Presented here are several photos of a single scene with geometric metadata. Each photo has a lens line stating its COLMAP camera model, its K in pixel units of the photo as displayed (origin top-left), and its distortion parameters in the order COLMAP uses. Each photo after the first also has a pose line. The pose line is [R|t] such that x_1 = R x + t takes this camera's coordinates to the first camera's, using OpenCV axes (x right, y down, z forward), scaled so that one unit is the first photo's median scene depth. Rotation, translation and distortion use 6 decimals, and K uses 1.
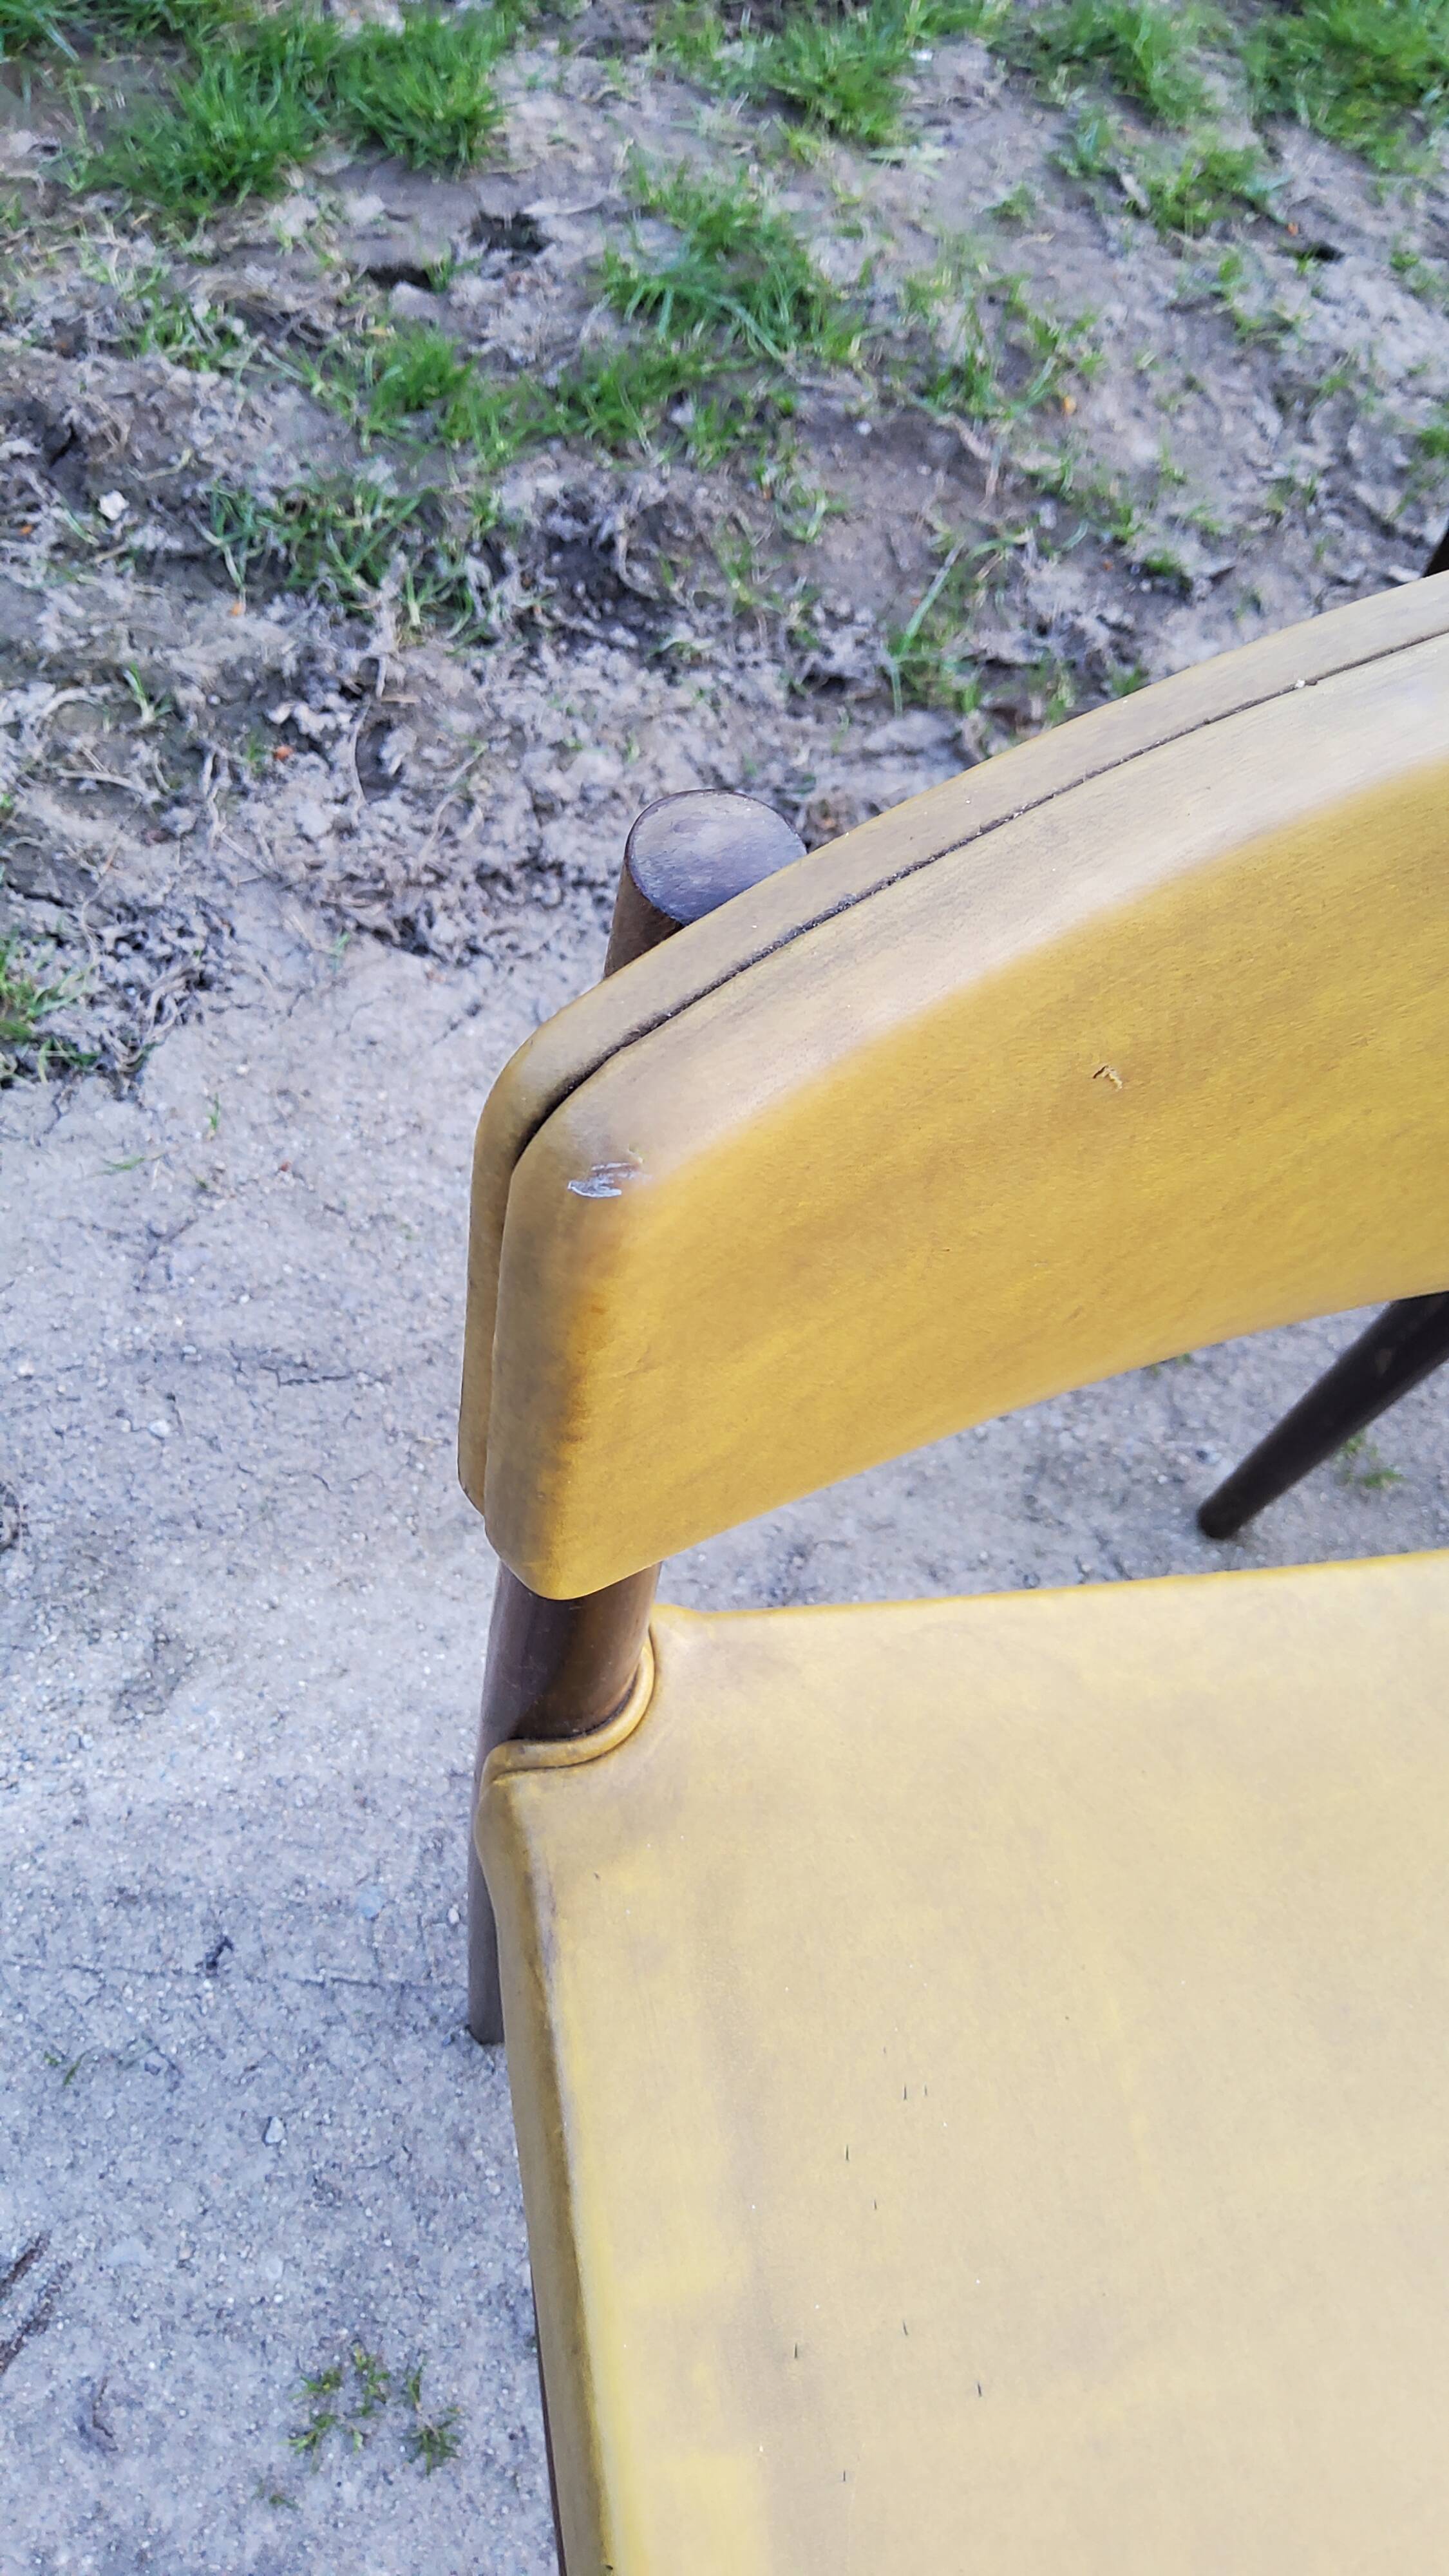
lens RADIAL K [[1951.7, 0, 712.3], [0, 1951.7, 1322.5], [0, 0, 1]] dist [0.058844, -0.108449]
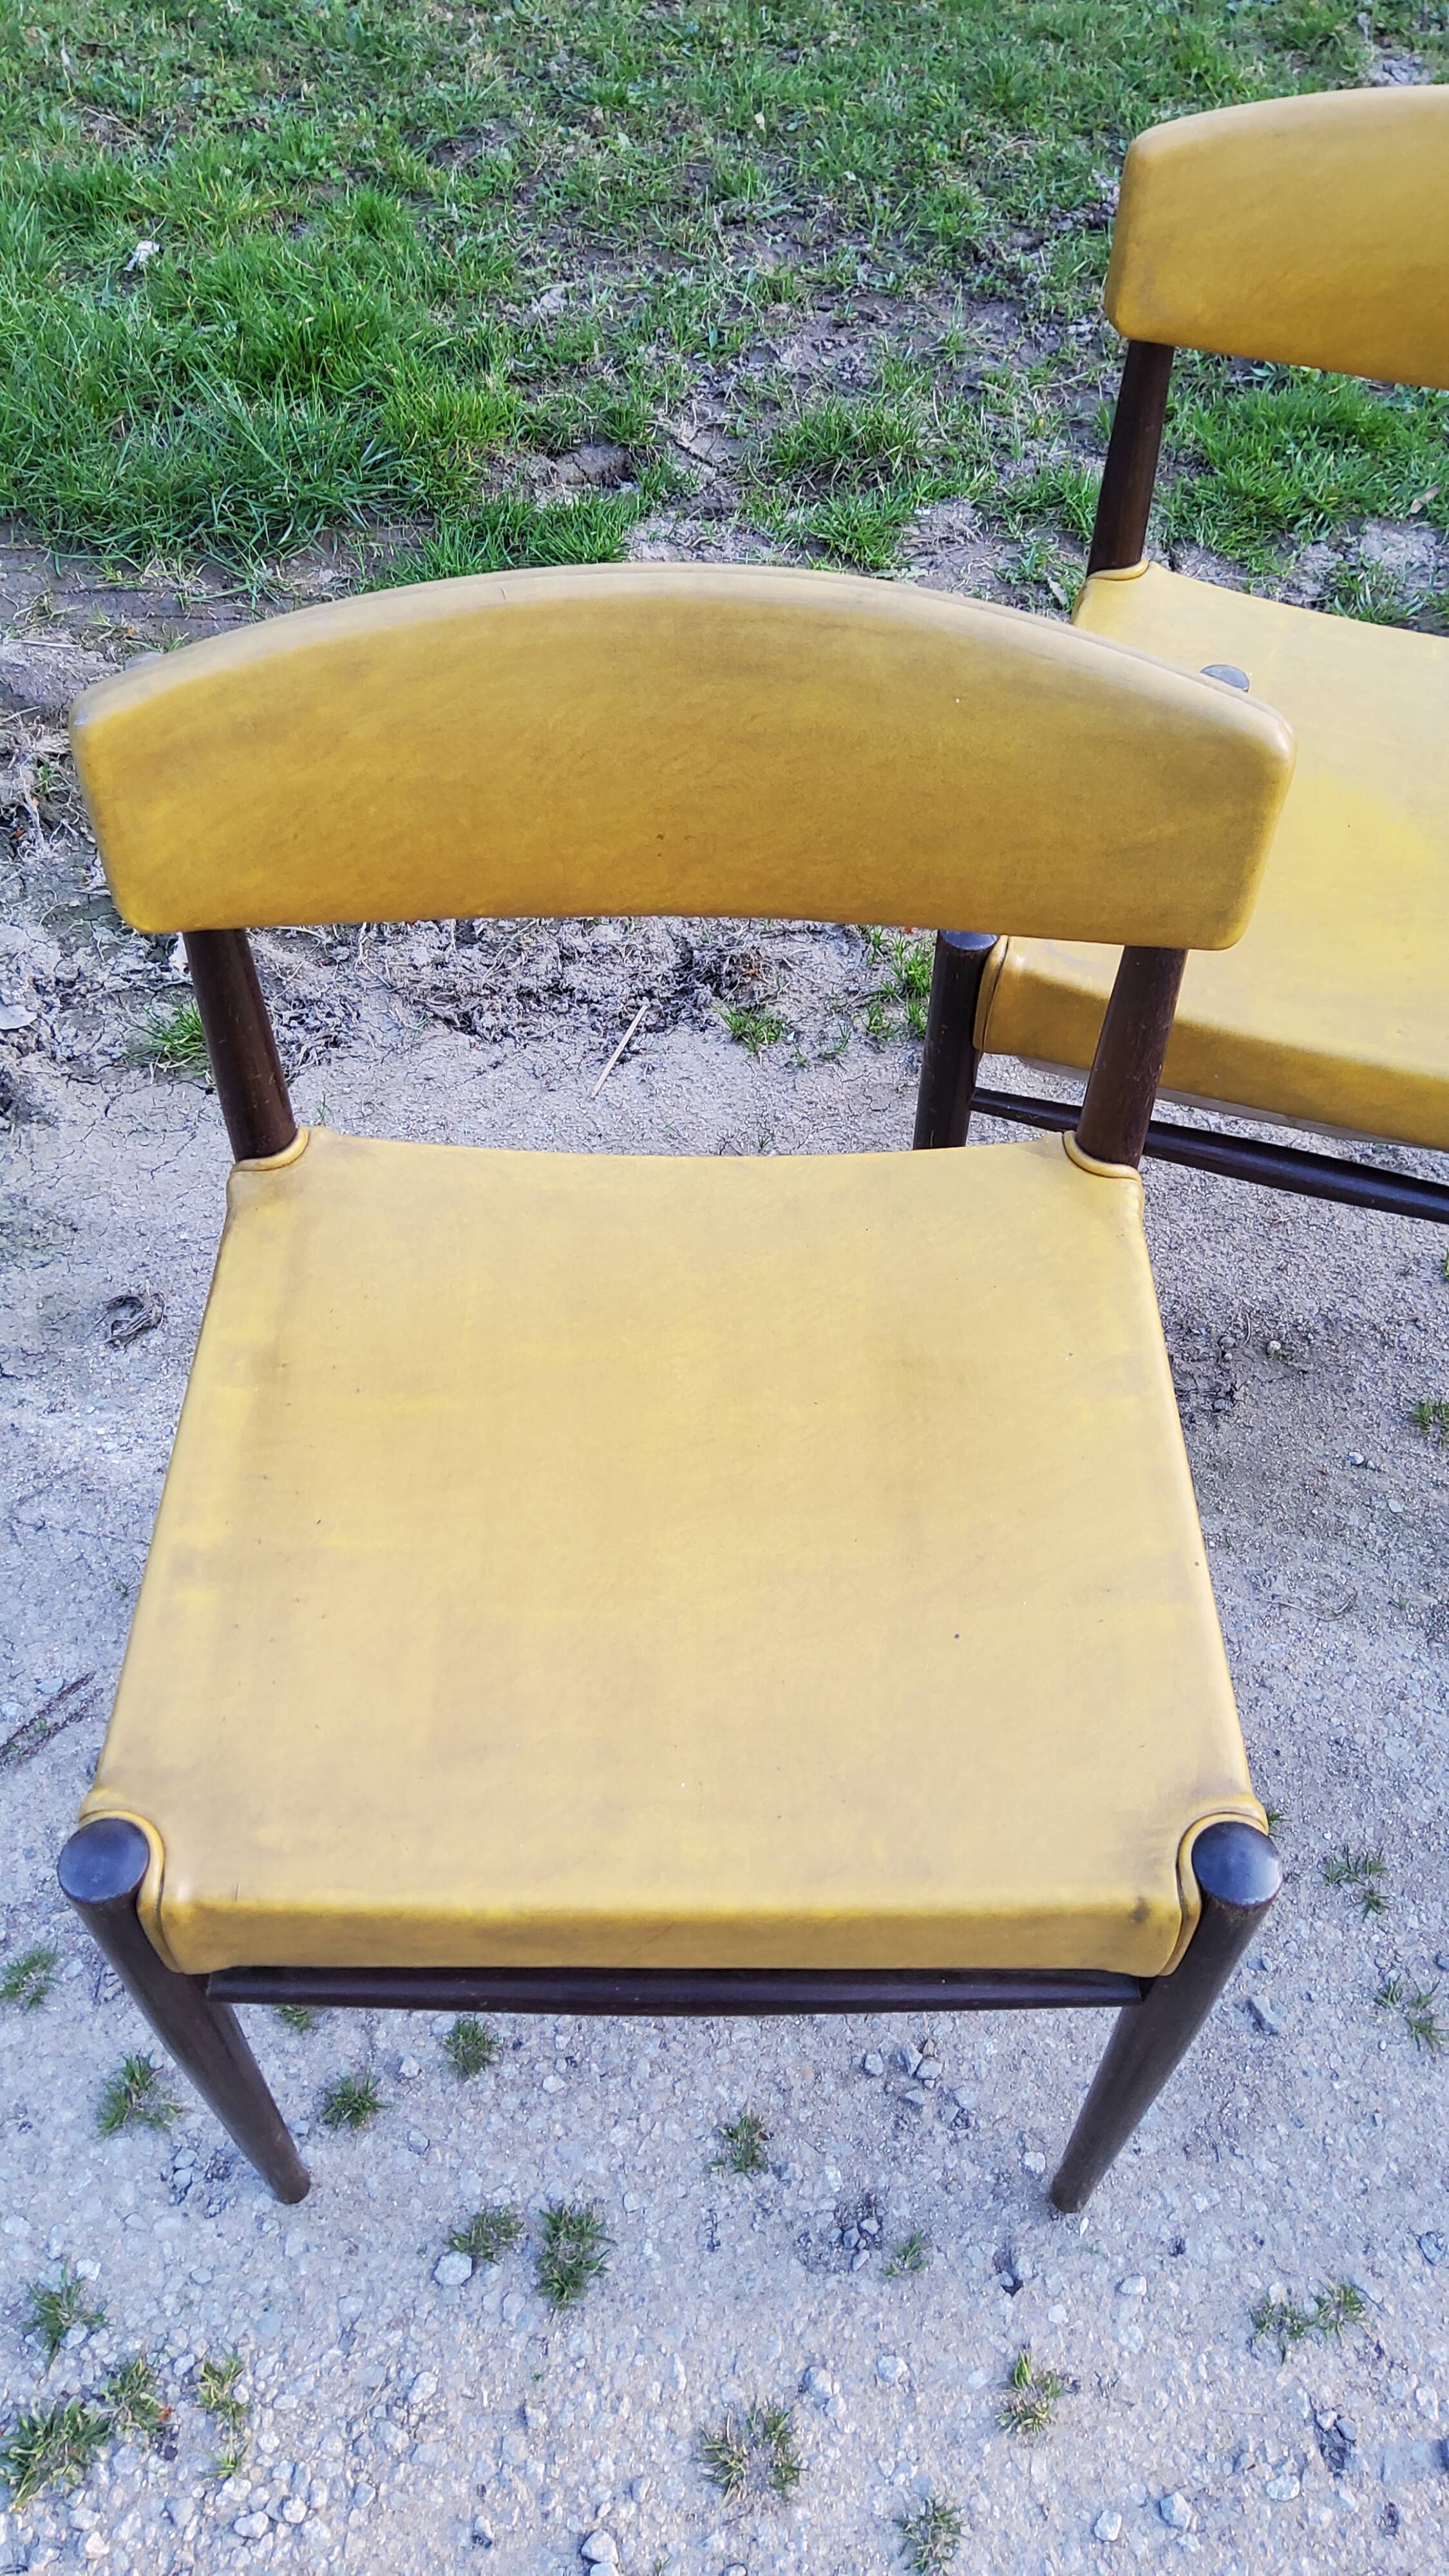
lens RADIAL K [[1951.7, 0, 699.6], [0, 1951.7, 1294.5], [0, 0, 1]] dist [0.058844, -0.108449]
pose [[0.976764, 0.052007, -0.207914, 0.363511], [-0.092346, 0.977566, -0.189308, 0.293721], [0.193404, 0.204110, 0.959653, -0.431892]]
